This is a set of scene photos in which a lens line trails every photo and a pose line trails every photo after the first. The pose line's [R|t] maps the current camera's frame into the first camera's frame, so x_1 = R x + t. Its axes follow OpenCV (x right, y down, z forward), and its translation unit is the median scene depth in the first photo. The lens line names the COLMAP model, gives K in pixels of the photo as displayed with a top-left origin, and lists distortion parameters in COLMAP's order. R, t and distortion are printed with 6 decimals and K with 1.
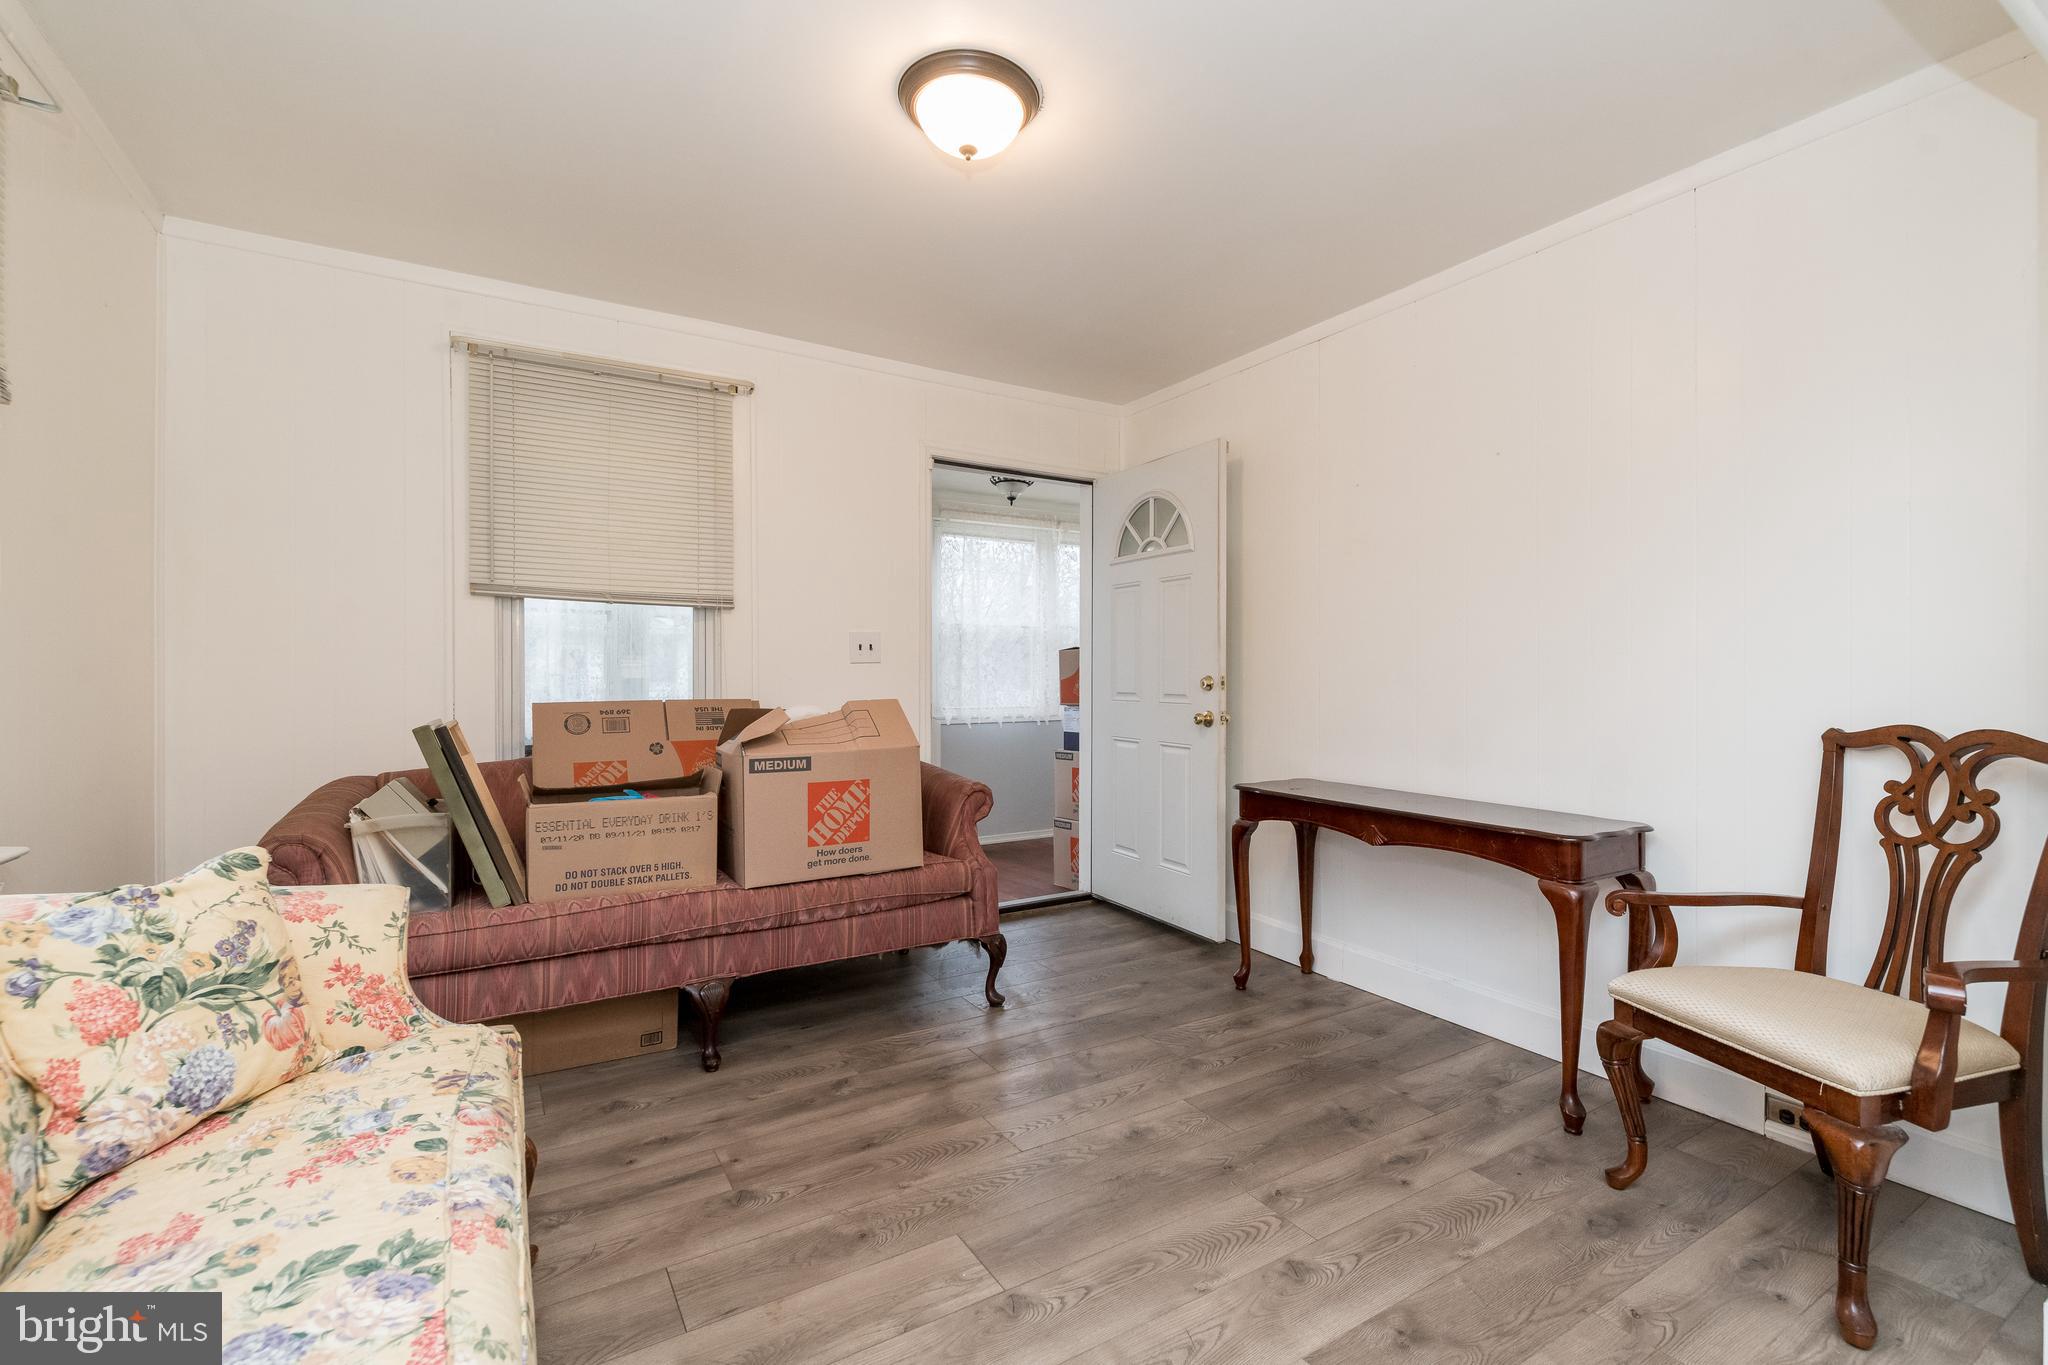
lens RADIAL K [[888.1, 0, 1027.4], [0, 888.1, 672.5], [0, 0, 1]] dist [0.013134, -0.006399]
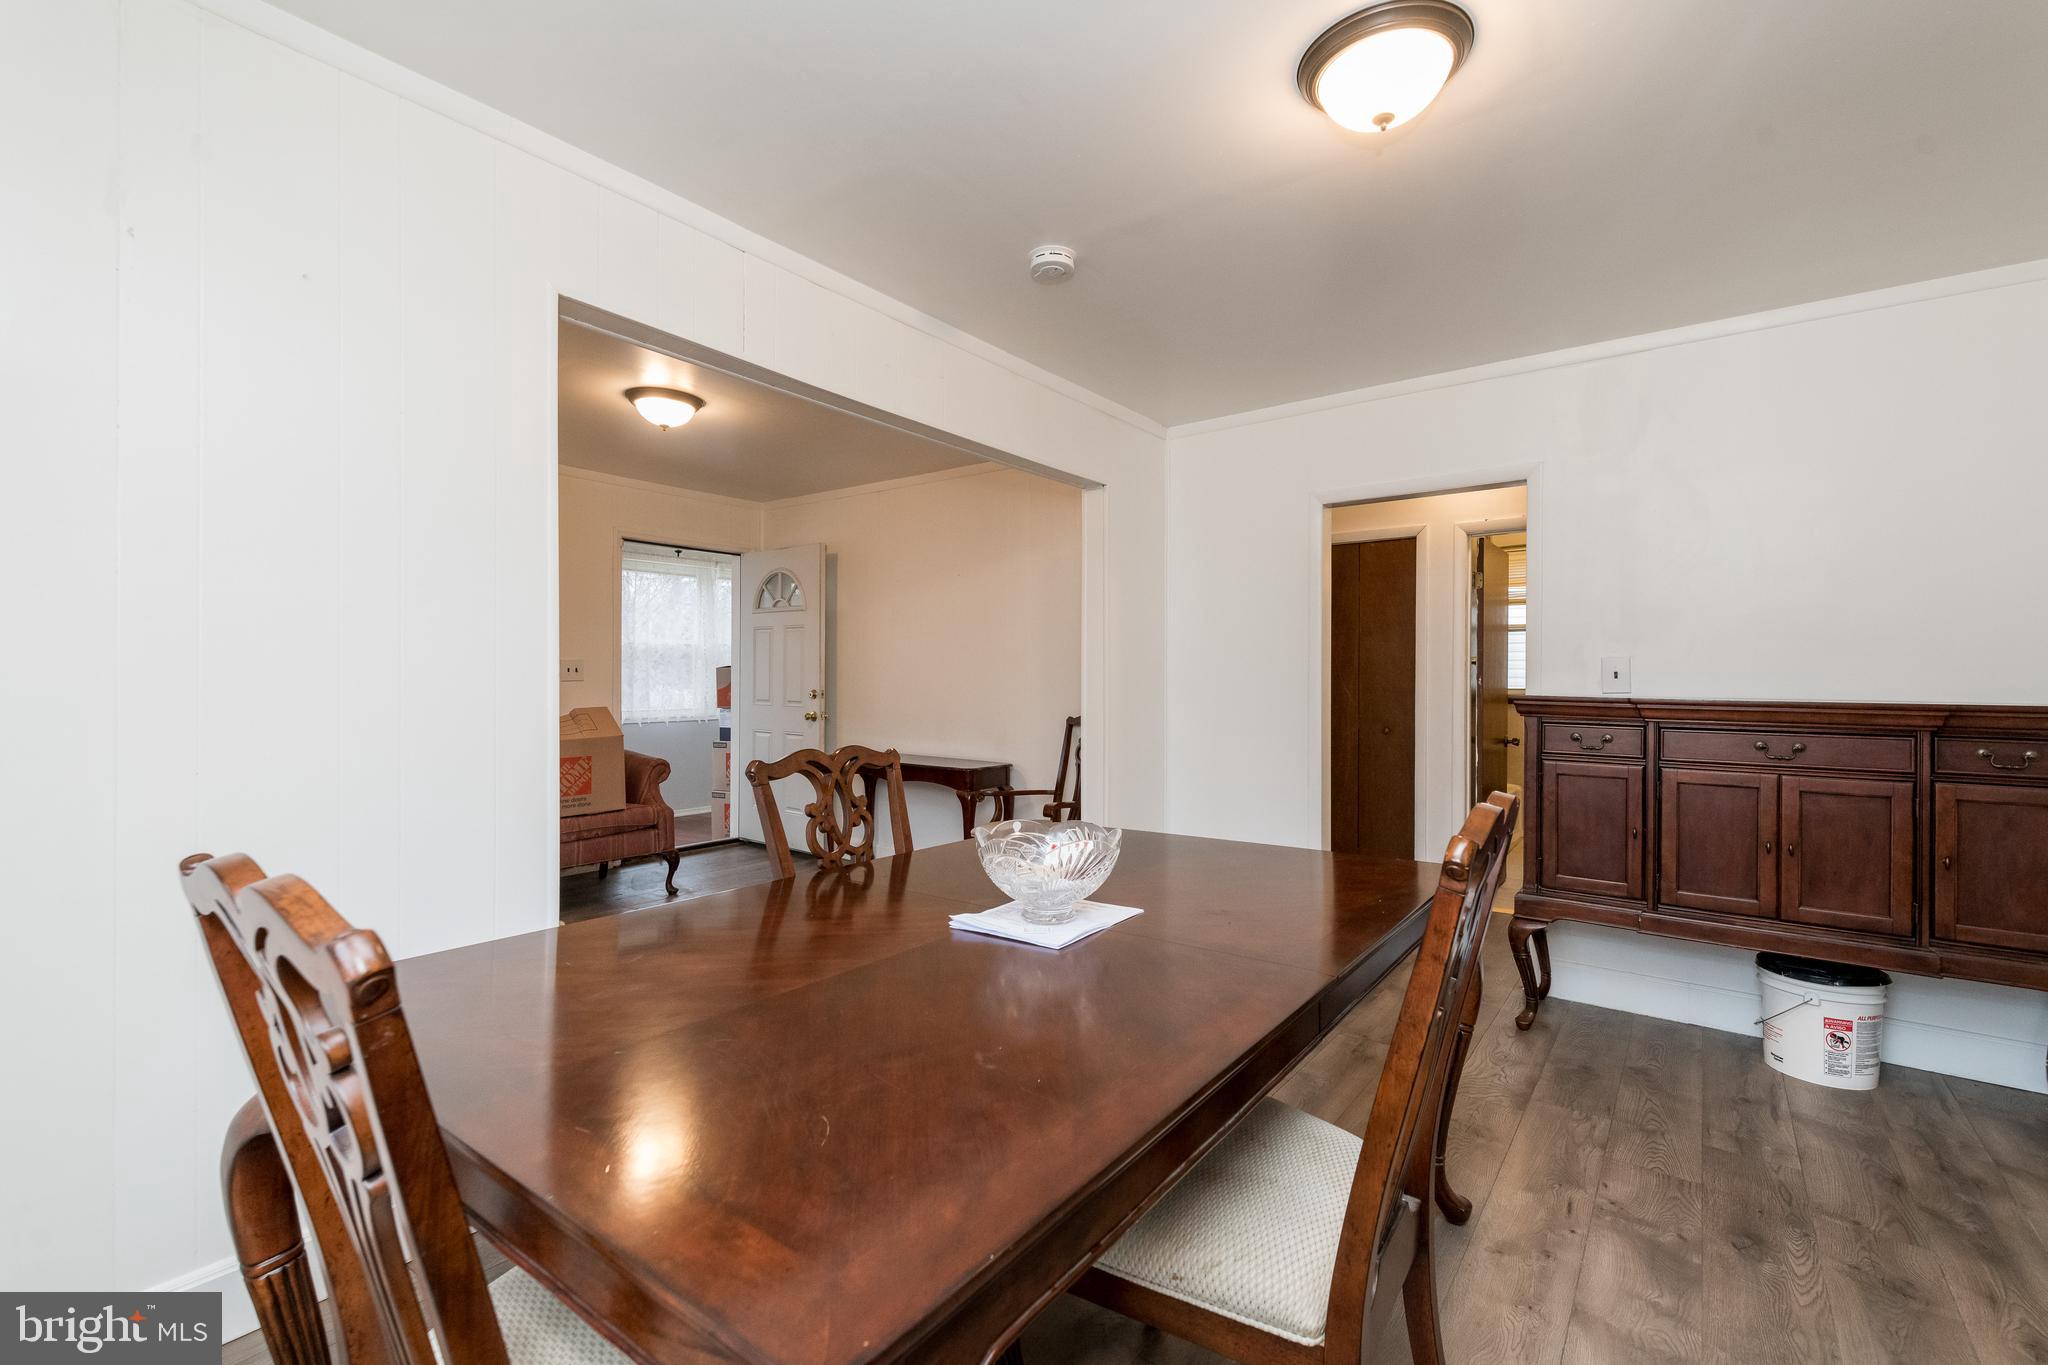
lens RADIAL K [[888.1, 0, 1008.1], [0, 888.1, 674.9], [0, 0, 1]] dist [0.013134, -0.006399]
pose [[0.939937, 0.001566, 0.341346, -0.015403], [-0.002886, 0.999990, 0.003359, -0.034539], [-0.341337, -0.004142, 0.939932, -0.750355]]
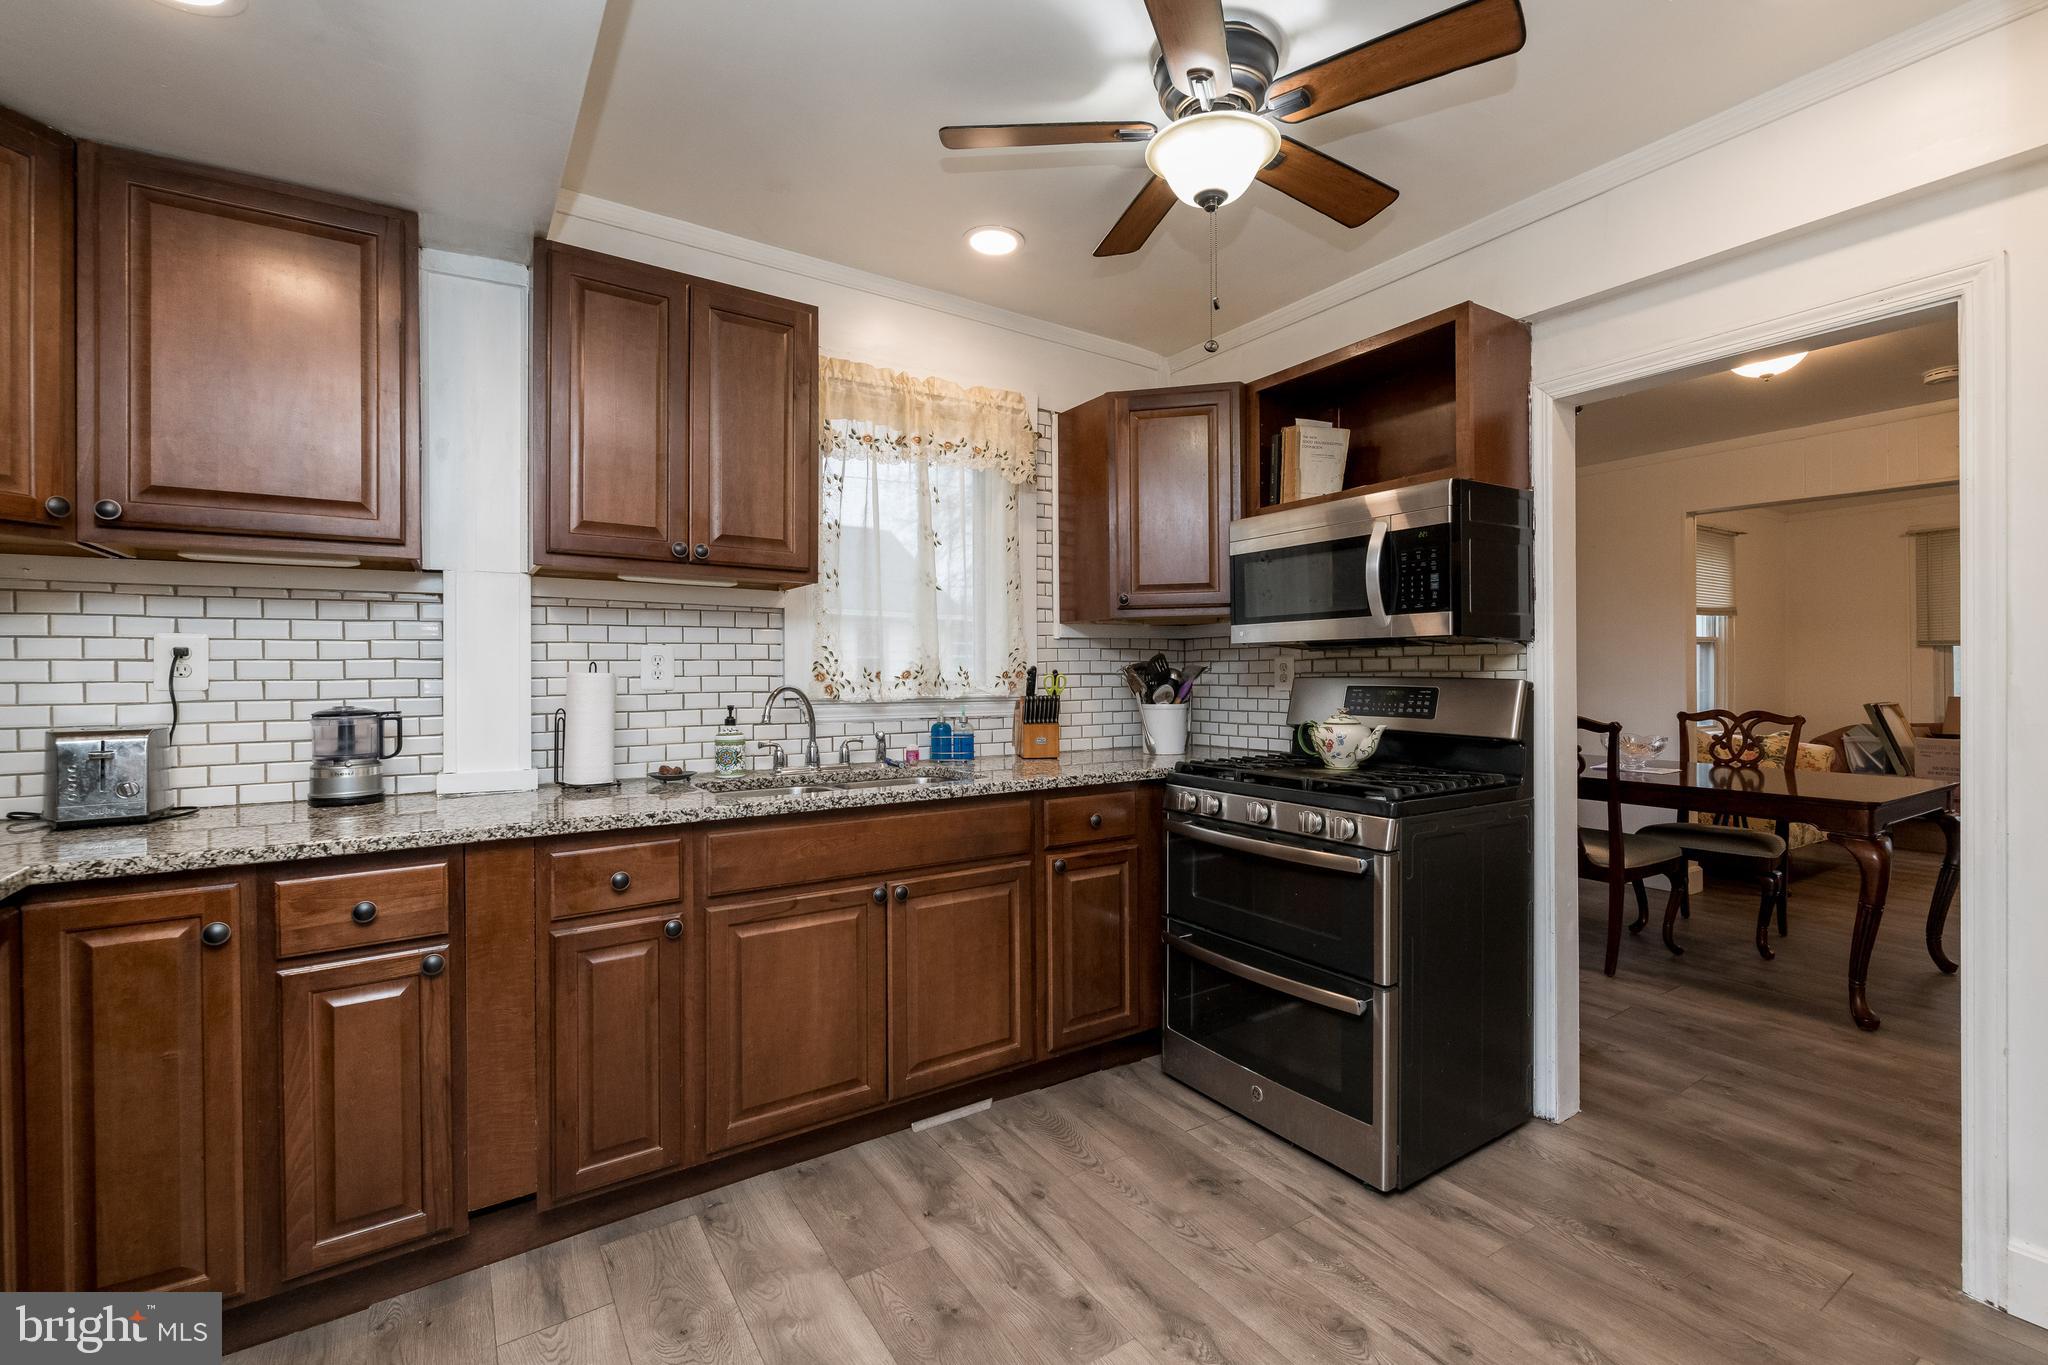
lens RADIAL K [[888.1, 0, 1031.8], [0, 888.1, 675.4], [0, 0, 1]] dist [0.013134, -0.006399]
pose [[0.028666, 0.003164, -0.999584, 1.511594], [0.012992, 0.999909, 0.003538, -0.052682], [0.999505, -0.013088, 0.028623, -1.243844]]
